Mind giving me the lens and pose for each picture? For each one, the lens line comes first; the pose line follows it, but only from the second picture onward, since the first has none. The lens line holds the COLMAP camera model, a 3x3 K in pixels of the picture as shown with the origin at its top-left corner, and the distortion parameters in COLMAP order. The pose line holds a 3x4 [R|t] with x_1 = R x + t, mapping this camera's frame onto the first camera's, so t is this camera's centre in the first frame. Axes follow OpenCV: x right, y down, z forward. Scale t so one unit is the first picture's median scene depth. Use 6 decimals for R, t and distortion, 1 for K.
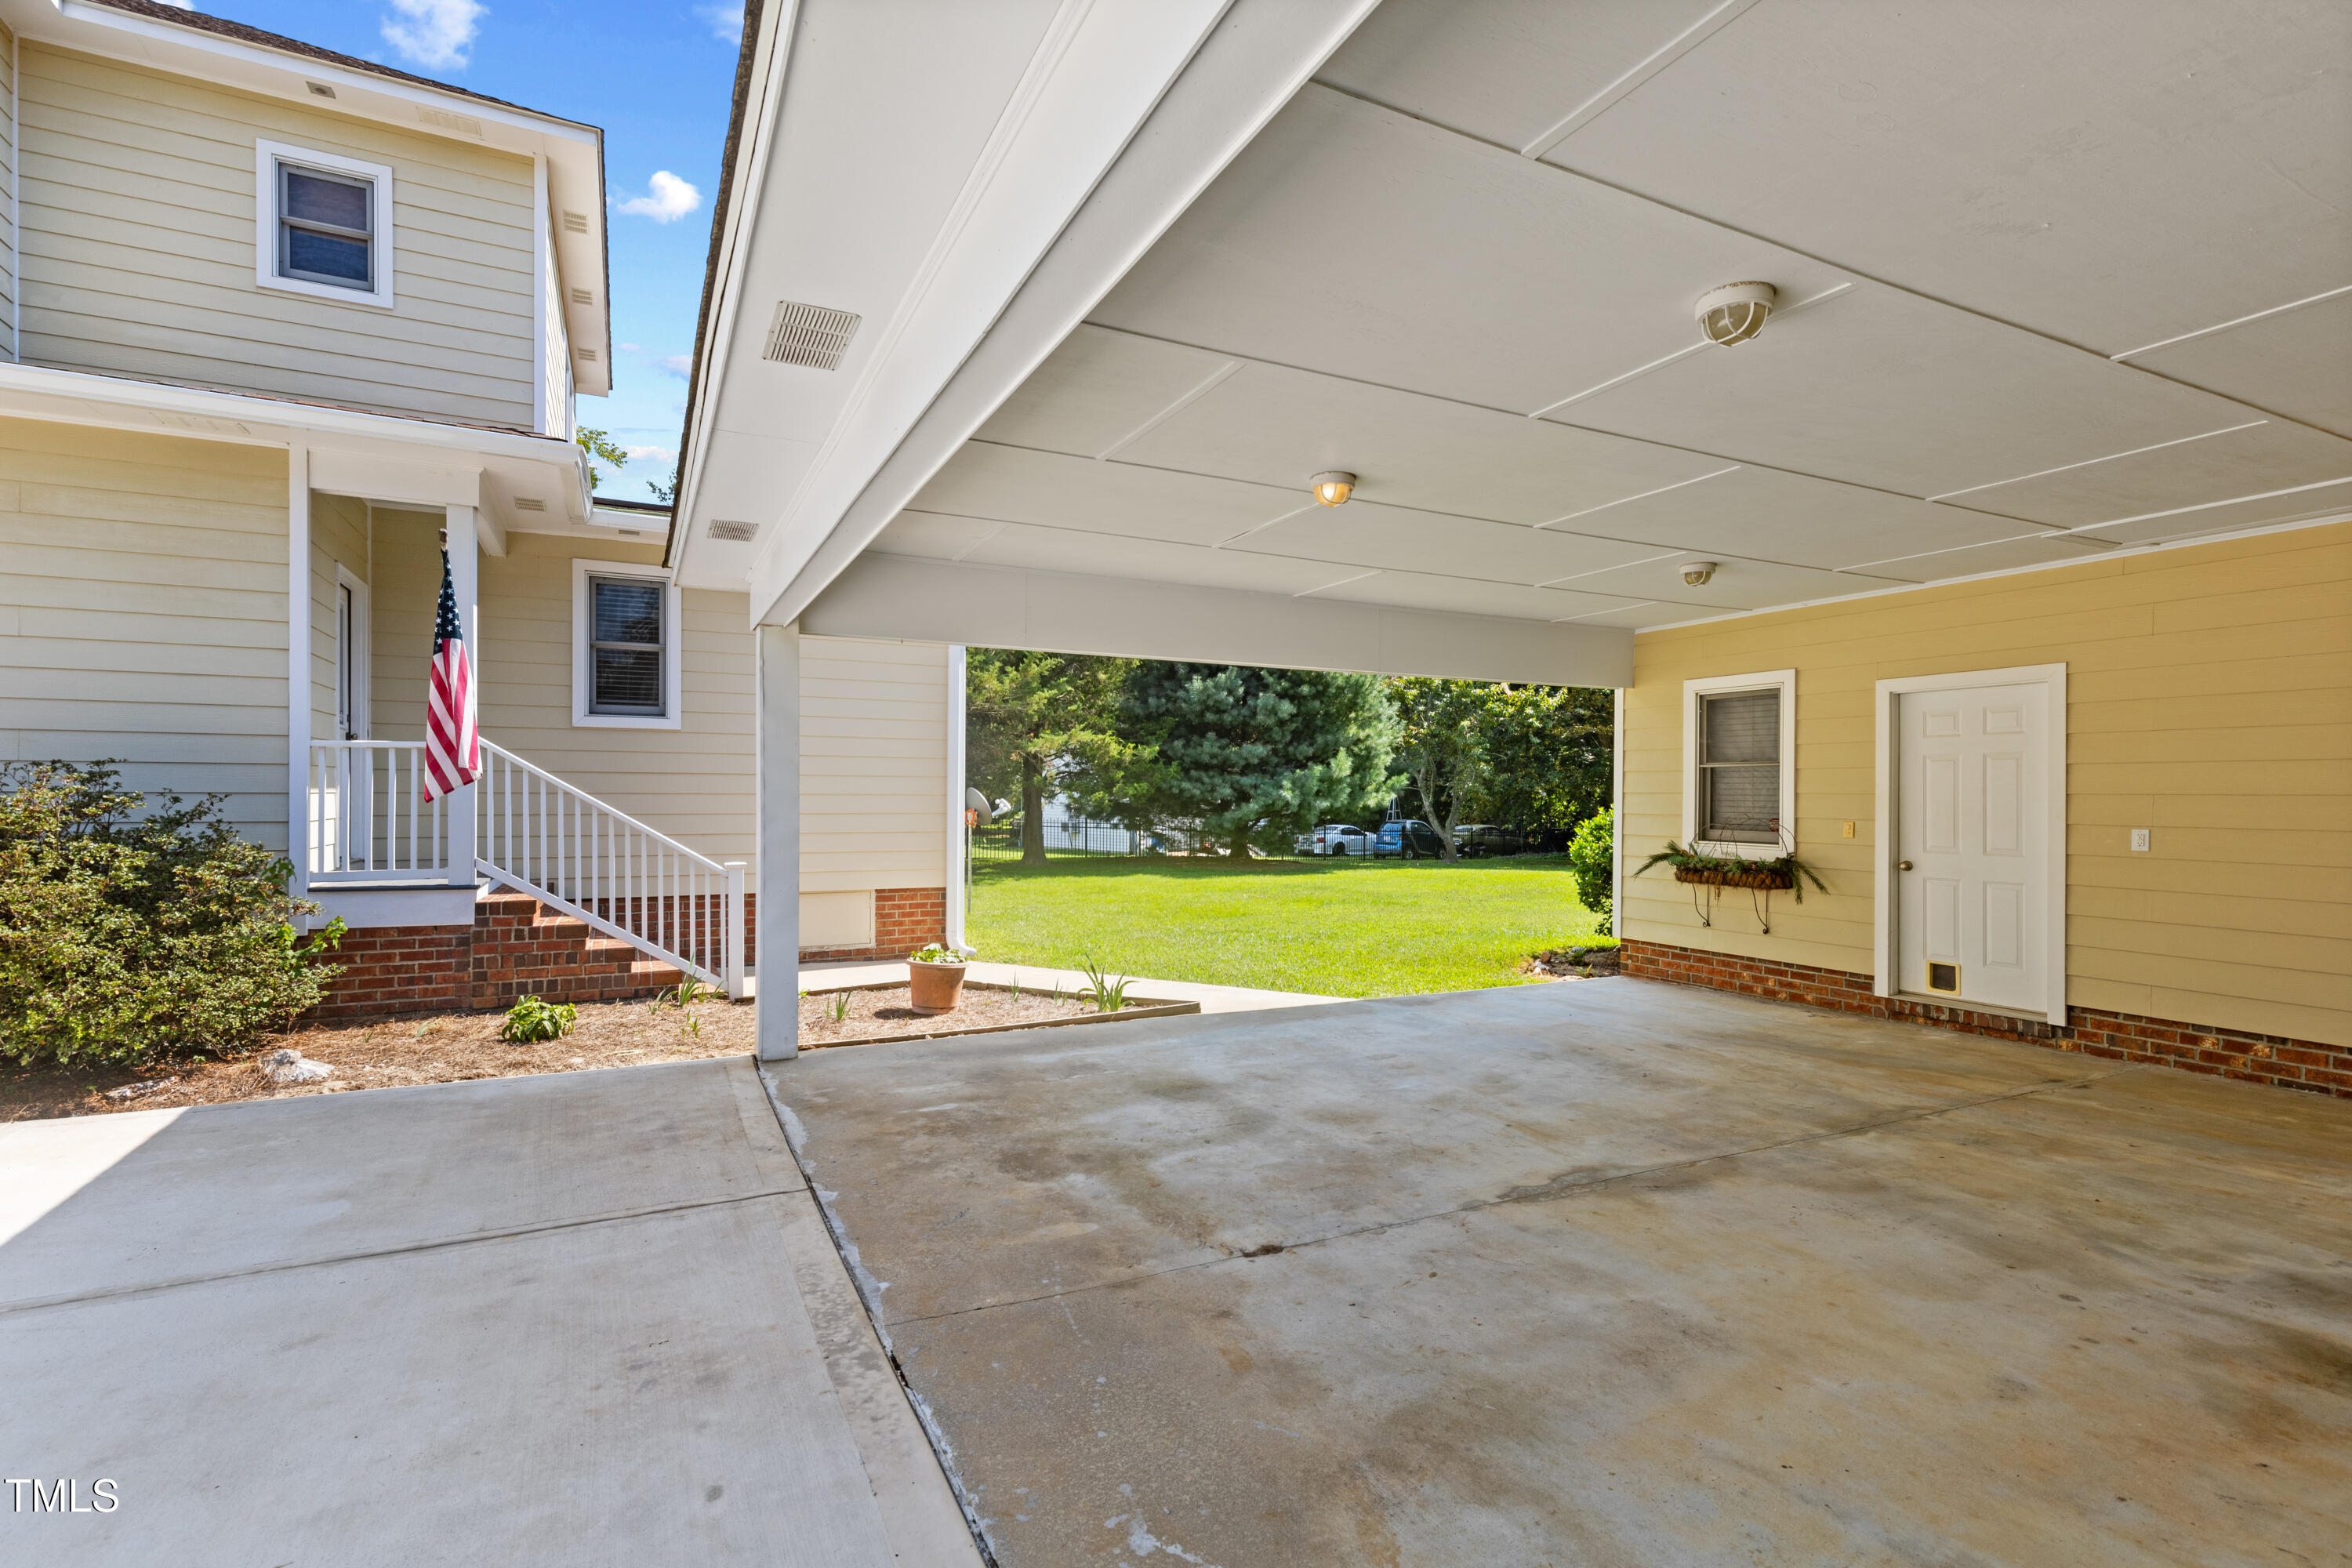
lens RADIAL K [[1069.8, 0, 1169.5], [0, 1069.8, 785.7], [0, 0, 1]] dist [0.000531, 0.000234]
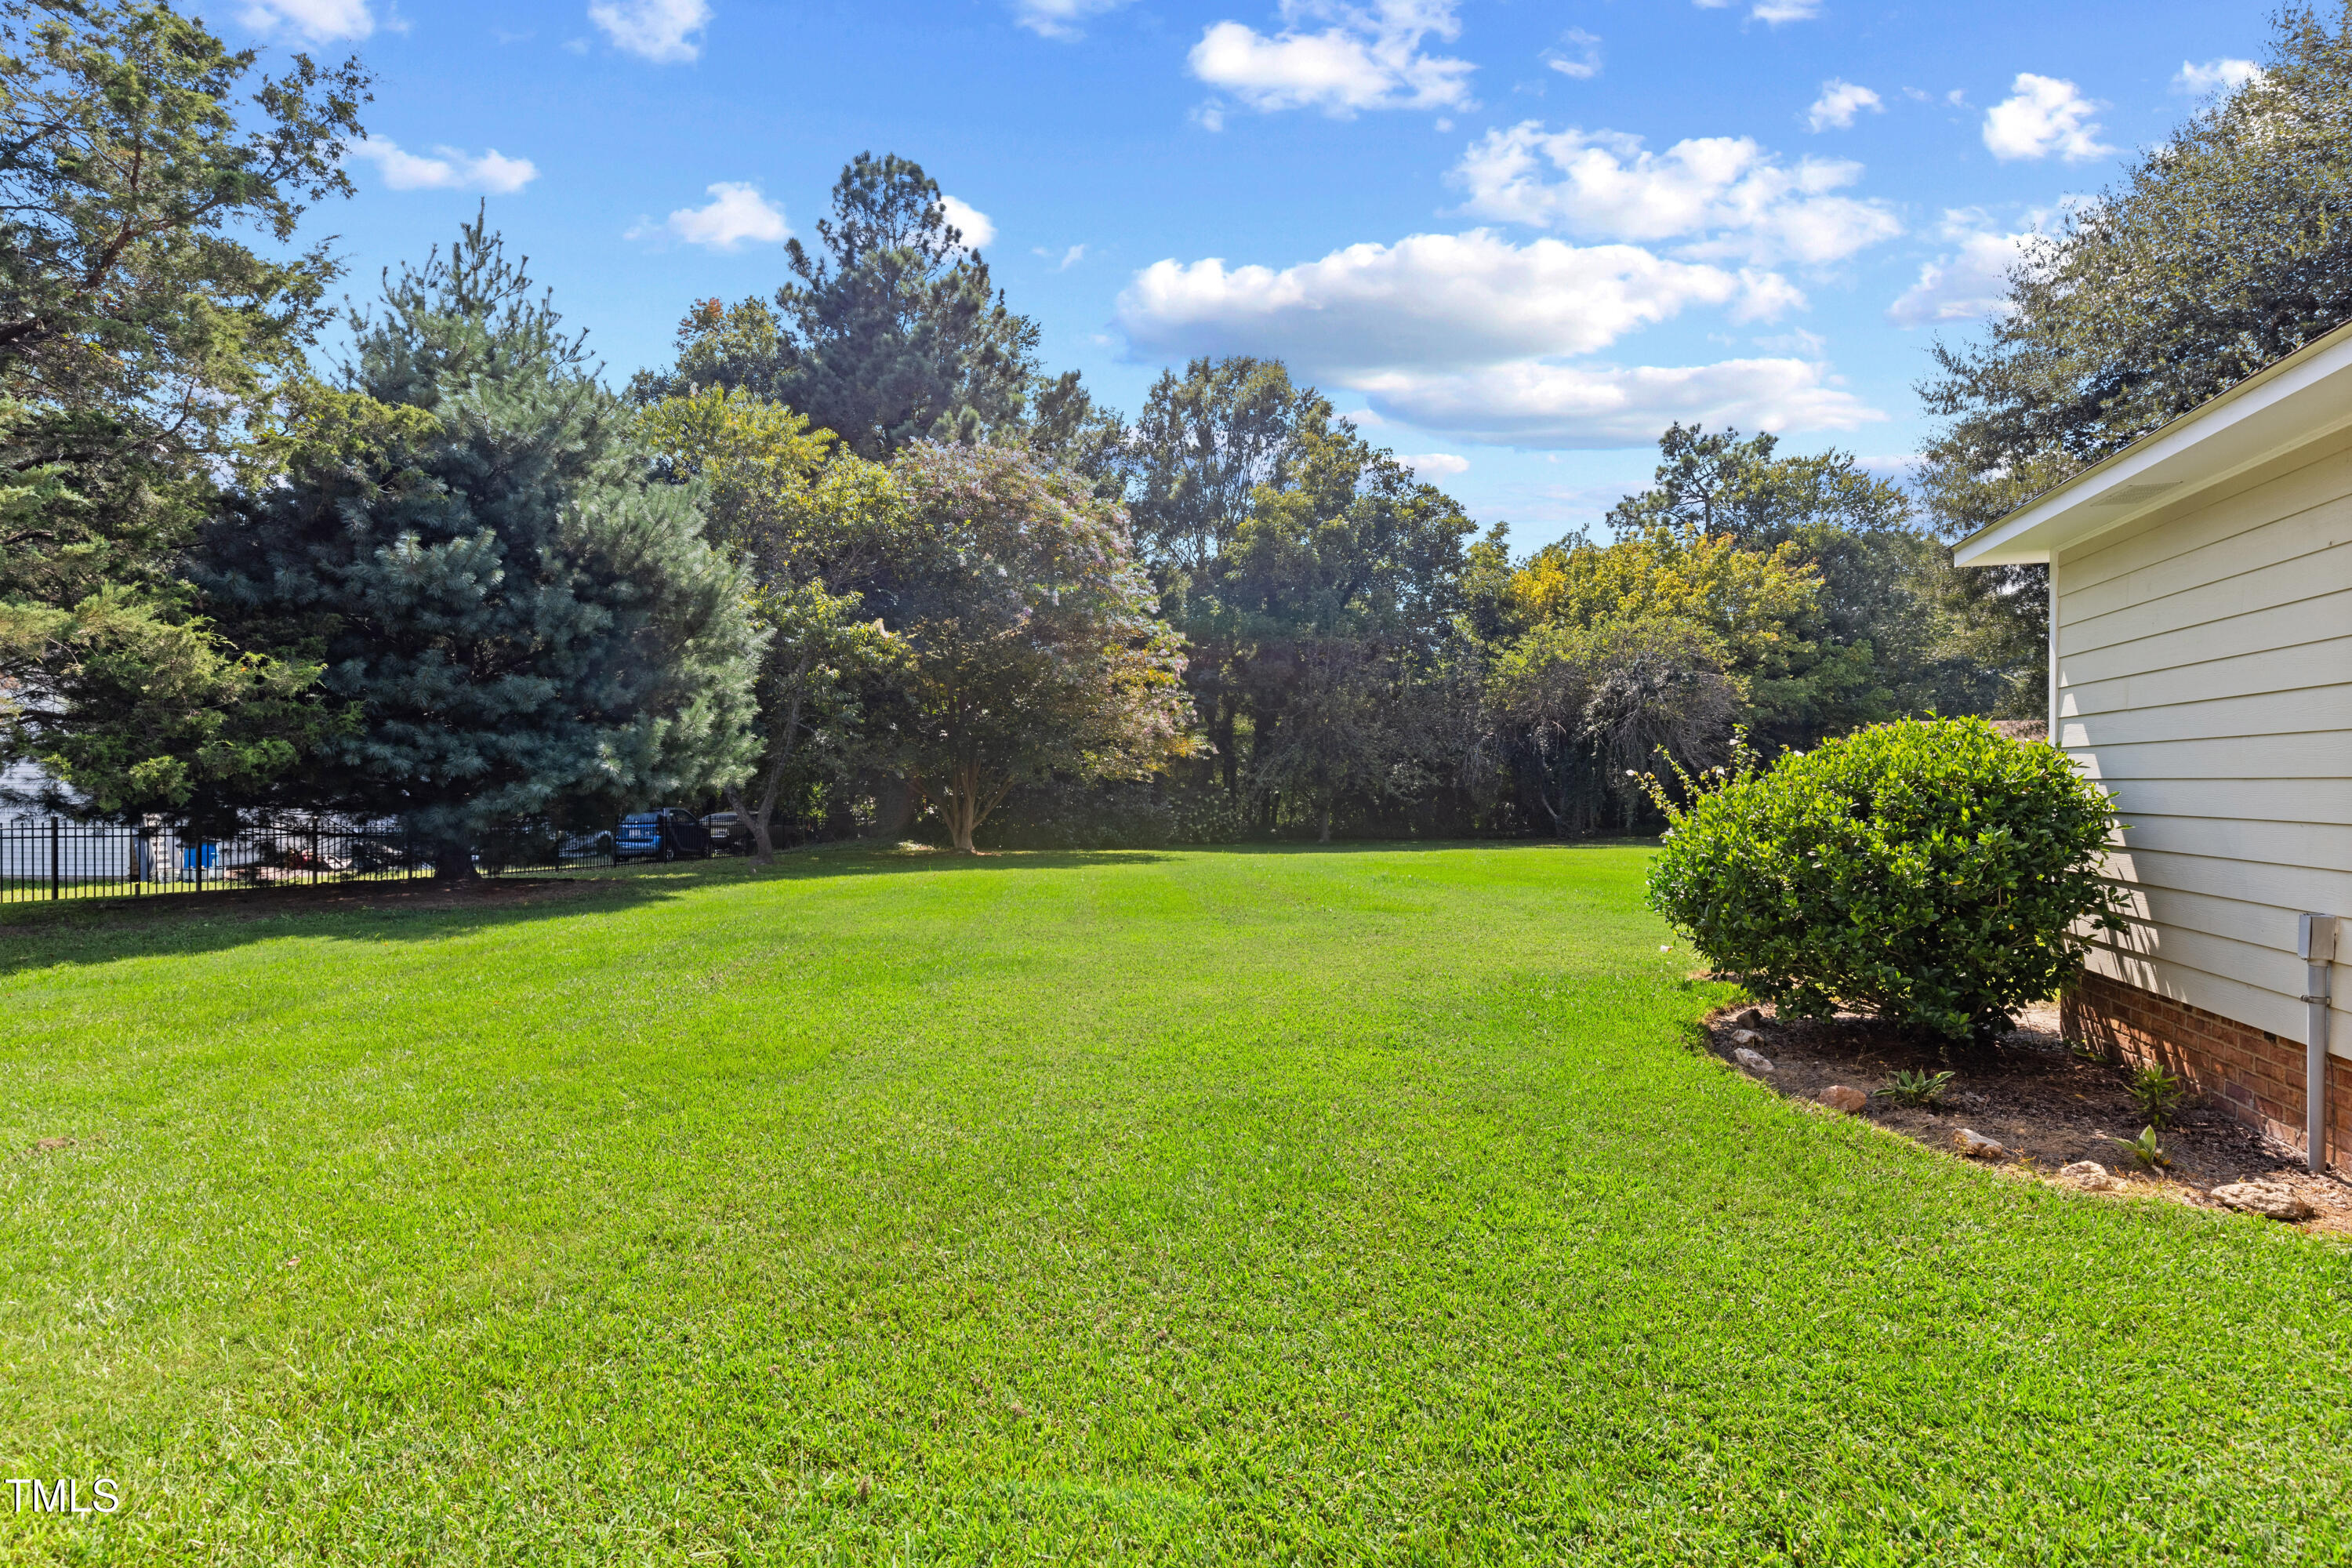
lens RADIAL K [[1069.8, 0, 1176.9], [0, 1069.8, 773.0], [0, 0, 1]] dist [0.000531, 0.000234]
pose [[0.714009, -0.001003, 0.700136, -0.068345], [-0.001252, 0.999996, 0.002710, 0.008946], [-0.700136, -0.002811, 0.714004, 0.370316]]
